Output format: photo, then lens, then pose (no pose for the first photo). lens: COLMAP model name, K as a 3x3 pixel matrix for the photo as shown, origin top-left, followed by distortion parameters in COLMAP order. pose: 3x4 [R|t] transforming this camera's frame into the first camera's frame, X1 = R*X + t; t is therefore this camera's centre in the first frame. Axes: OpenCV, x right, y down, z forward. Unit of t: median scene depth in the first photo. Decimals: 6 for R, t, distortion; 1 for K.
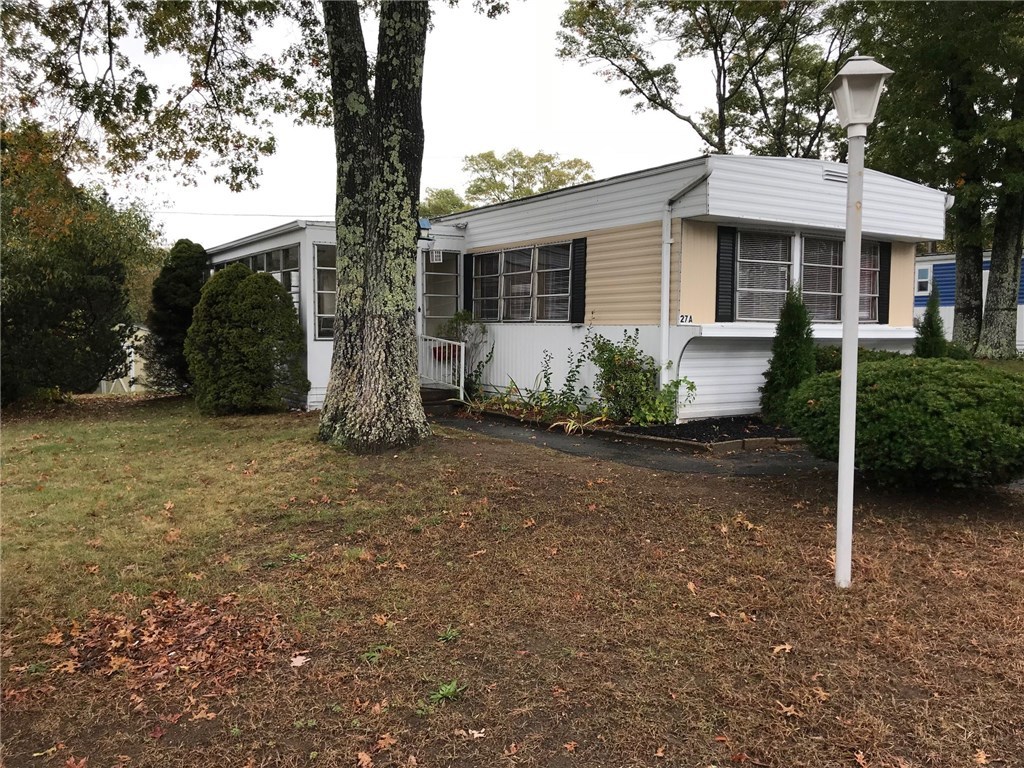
lens RADIAL K [[828.4, 0, 512.0], [0, 828.4, 384.0], [0, 0, 1]] dist [0.090904, -0.163918]
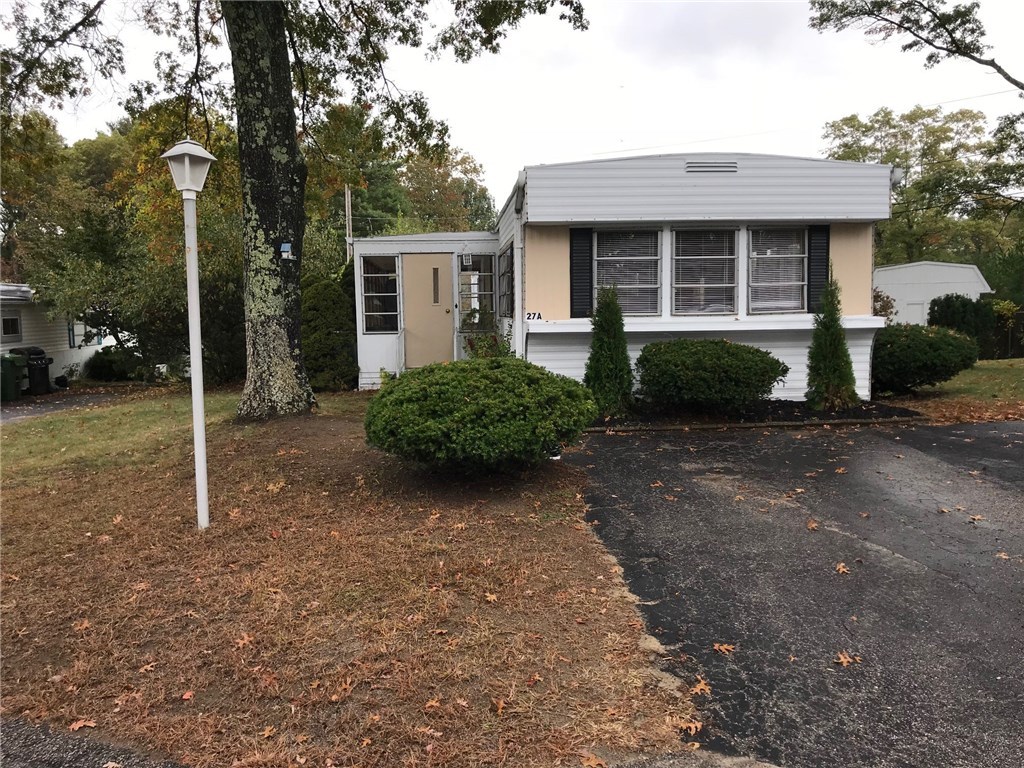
lens RADIAL K [[828.4, 0, 512.0], [0, 828.4, 384.0], [0, 0, 1]] dist [0.090904, -0.163918]
pose [[0.880041, 0.021705, -0.474401, 0.685805], [-0.010597, 0.999604, 0.026077, -0.016228], [0.474779, -0.017922, 0.879923, 0.023091]]
